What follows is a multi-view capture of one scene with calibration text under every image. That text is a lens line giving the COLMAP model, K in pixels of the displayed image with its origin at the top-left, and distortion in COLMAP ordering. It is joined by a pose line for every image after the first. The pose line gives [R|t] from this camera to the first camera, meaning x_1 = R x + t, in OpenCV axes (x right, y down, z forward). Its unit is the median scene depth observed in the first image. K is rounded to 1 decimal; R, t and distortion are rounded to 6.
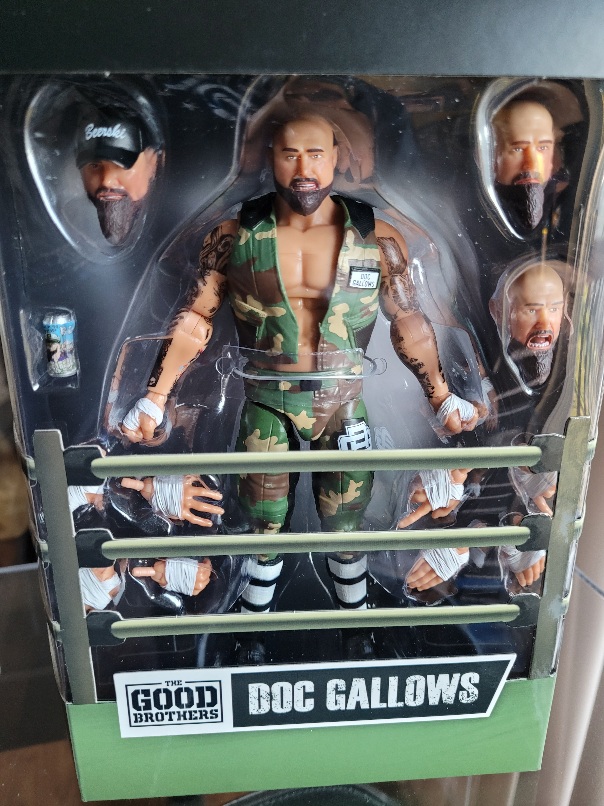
lens RADIAL K [[646.9, 0, 300.5], [0, 646.9, 405.8], [0, 0, 1]] dist [0.017115, -0.059335]
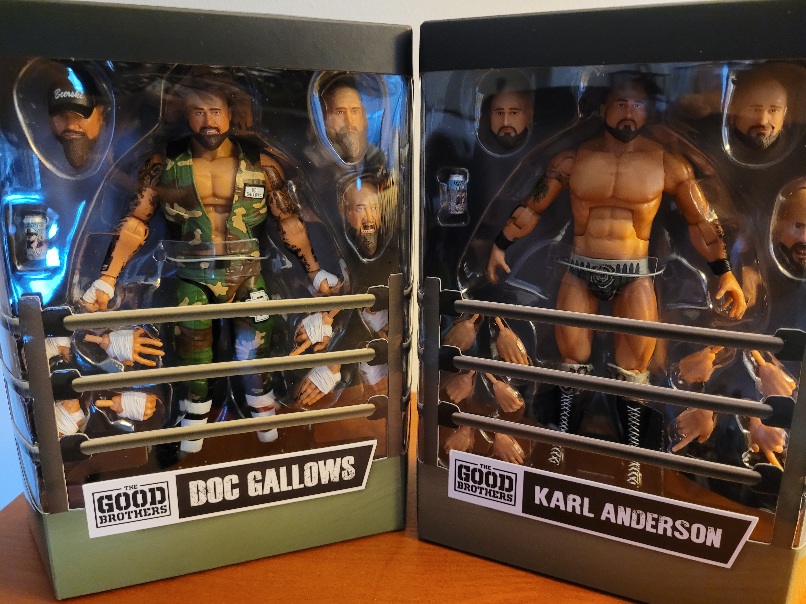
lens RADIAL K [[646.9, 0, 424.5], [0, 646.9, 308.8], [0, 0, 1]] dist [0.017115, -0.059335]
pose [[0.957971, -0.054784, 0.281585, 0.034230], [0.076580, 0.994811, -0.066983, 0.200166], [-0.276454, 0.085732, 0.957195, -0.522511]]
